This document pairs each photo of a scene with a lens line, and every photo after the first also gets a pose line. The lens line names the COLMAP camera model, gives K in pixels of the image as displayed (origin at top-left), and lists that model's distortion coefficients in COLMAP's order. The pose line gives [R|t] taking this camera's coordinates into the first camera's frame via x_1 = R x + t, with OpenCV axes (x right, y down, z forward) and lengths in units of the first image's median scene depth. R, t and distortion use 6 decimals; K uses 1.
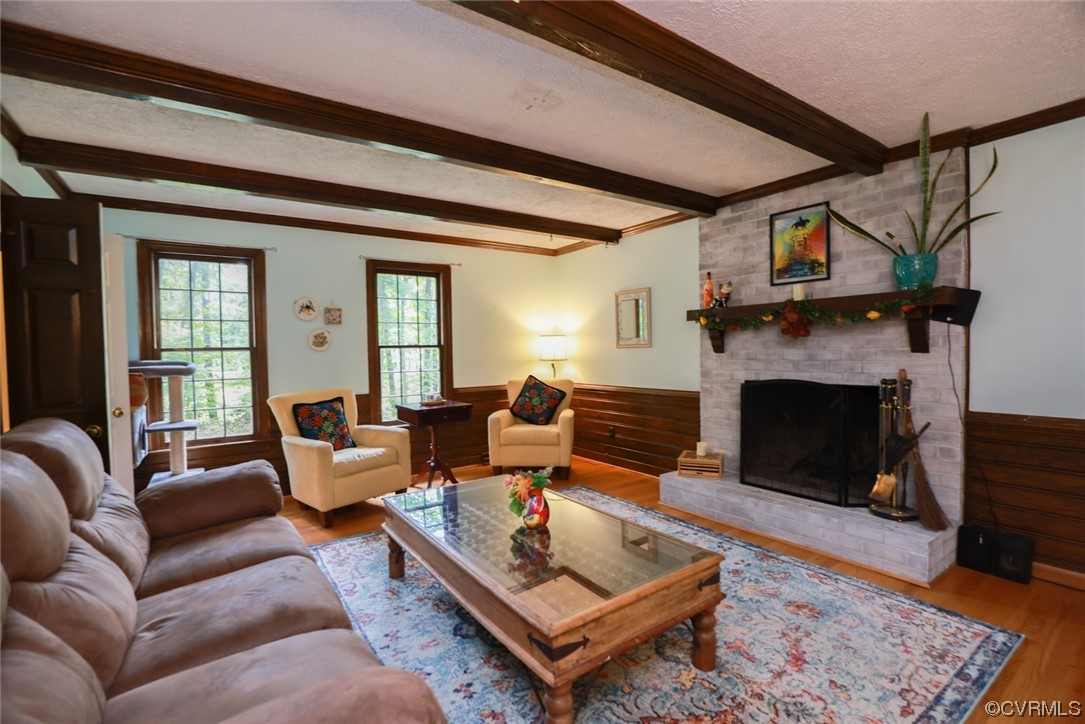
lens RADIAL K [[496.9, 0, 541.1], [0, 496.9, 358.5], [0, 0, 1]] dist [-0.027778, 0.003316]
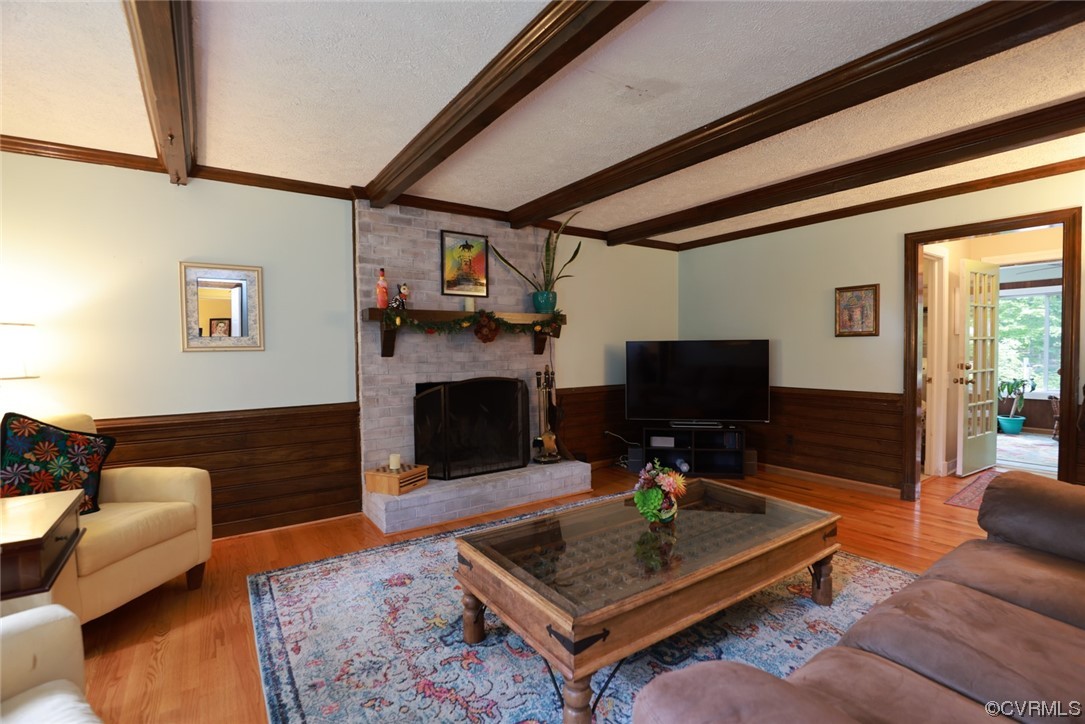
lens RADIAL K [[496.9, 0, 545.4], [0, 496.9, 363.4], [0, 0, 1]] dist [-0.027778, 0.003316]
pose [[0.001116, -0.011058, 0.999938, -0.635547], [0.030477, 0.999475, 0.011019, 0.000059], [-0.999535, 0.030462, 0.001452, 0.774528]]
